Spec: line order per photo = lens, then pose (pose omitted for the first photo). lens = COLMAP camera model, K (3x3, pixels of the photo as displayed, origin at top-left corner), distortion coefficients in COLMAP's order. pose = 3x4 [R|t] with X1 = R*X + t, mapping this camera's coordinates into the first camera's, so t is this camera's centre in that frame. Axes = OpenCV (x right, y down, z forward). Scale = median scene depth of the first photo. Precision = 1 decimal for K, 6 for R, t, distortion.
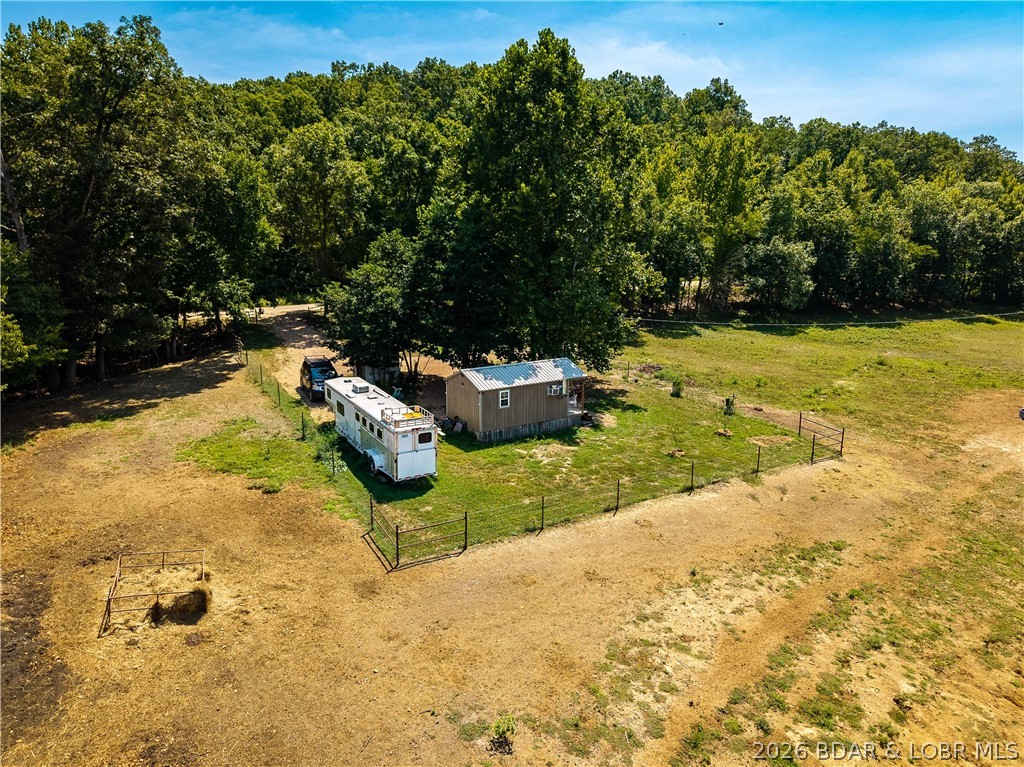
lens RADIAL K [[713.1, 0, 512.0], [0, 713.1, 383.5], [0, 0, 1]] dist [-0.001665, -0.001327]
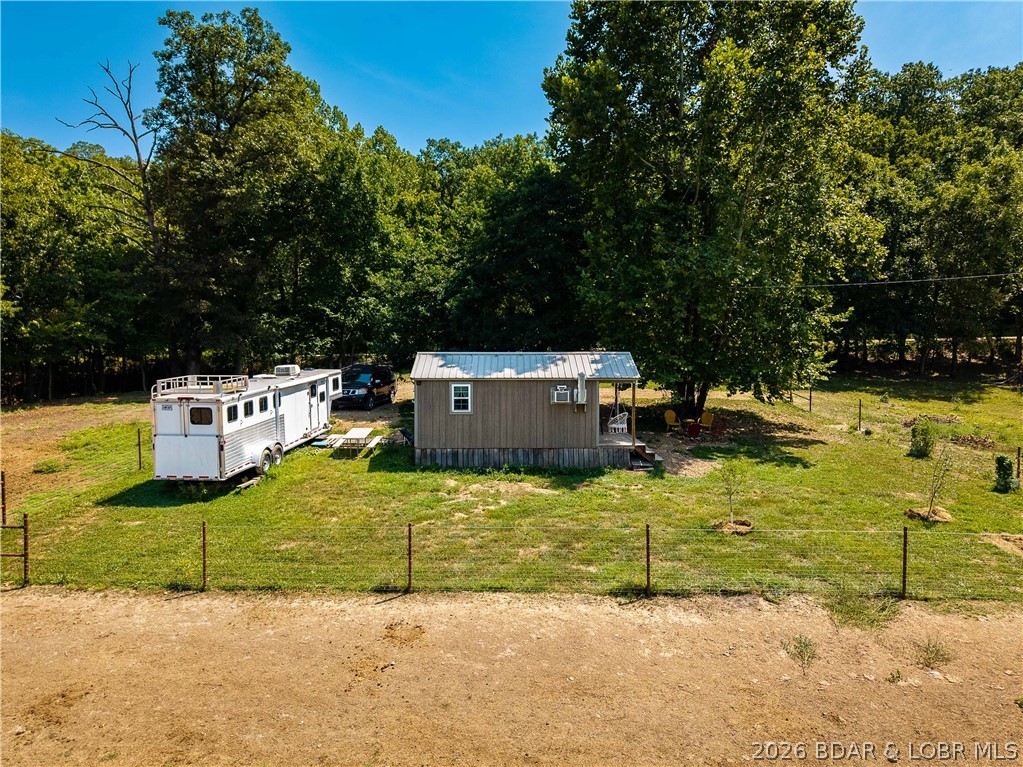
lens RADIAL K [[712.4, 0, 511.5], [0, 712.4, 383.5], [0, 0, 1]] dist [-0.001665, -0.001327]
pose [[0.818996, 0.023122, -0.573333, 0.412406], [-0.109034, 0.987254, -0.115937, 0.083697], [0.563344, 0.157465, 0.811078, 0.598411]]
